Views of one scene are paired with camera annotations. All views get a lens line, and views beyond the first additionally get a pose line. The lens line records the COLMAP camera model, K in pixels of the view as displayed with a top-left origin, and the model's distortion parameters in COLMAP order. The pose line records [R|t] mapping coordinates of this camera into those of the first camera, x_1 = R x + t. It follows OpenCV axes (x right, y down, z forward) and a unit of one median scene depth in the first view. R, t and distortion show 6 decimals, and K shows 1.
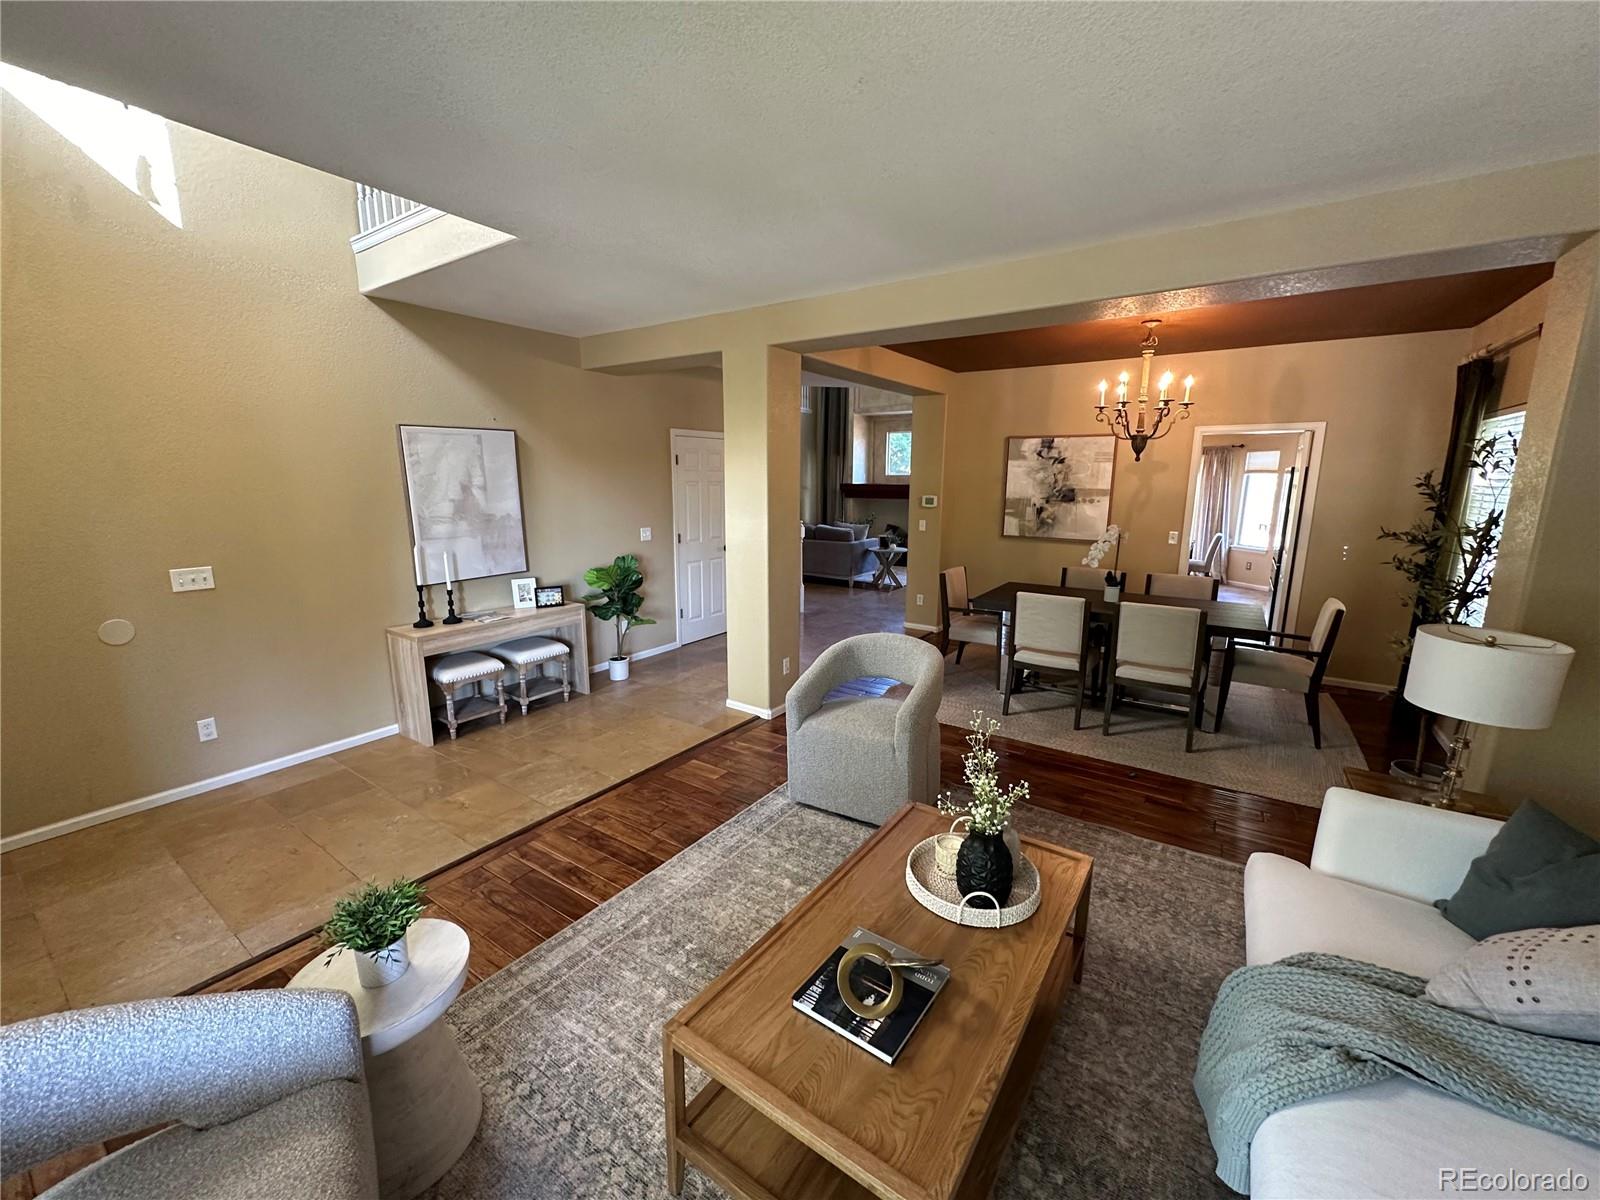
lens RADIAL K [[641.8, 0, 793.5], [0, 641.8, 598.5], [0, 0, 1]] dist [0.000839, 0.000197]
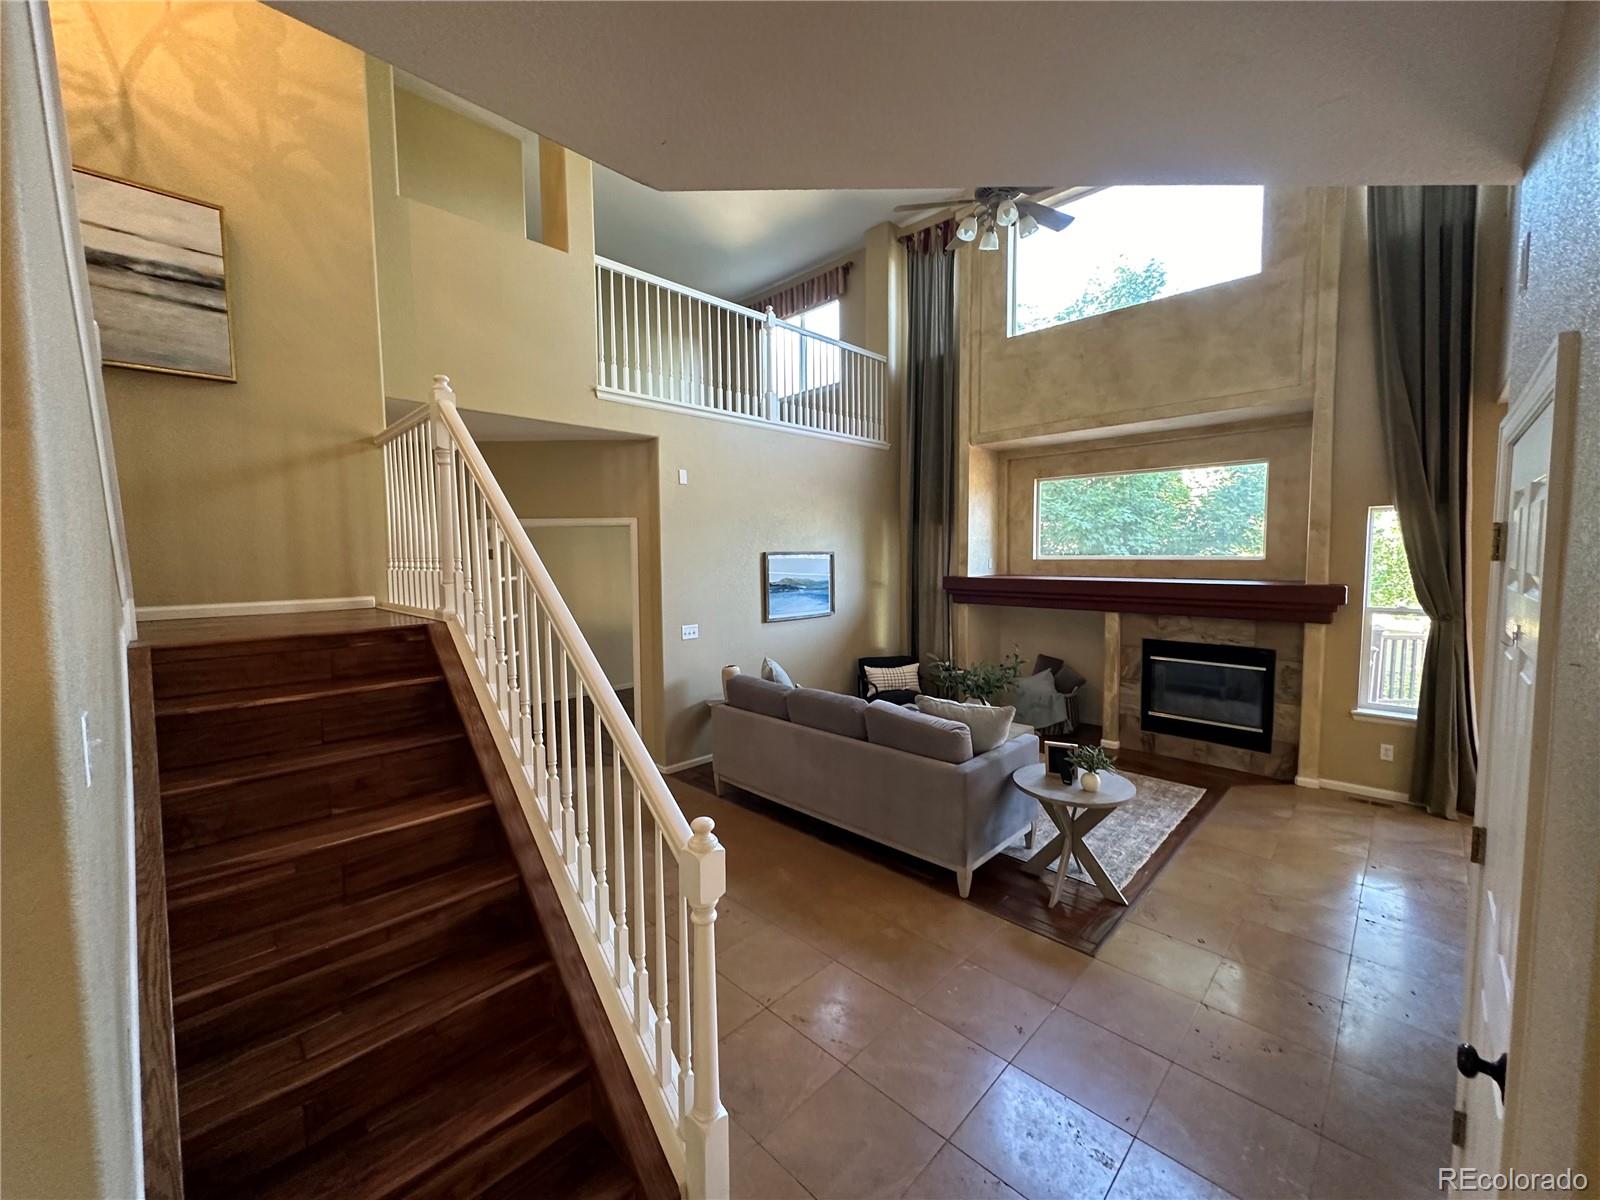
lens RADIAL K [[641.8, 0, 806.1], [0, 641.8, 596.4], [0, 0, 1]] dist [0.000839, 0.000197]
pose [[0.987330, 0.003277, -0.158649, 0.045352], [-0.022728, 0.992399, -0.120948, -0.097376], [0.157046, 0.123021, 0.979899, 0.473042]]
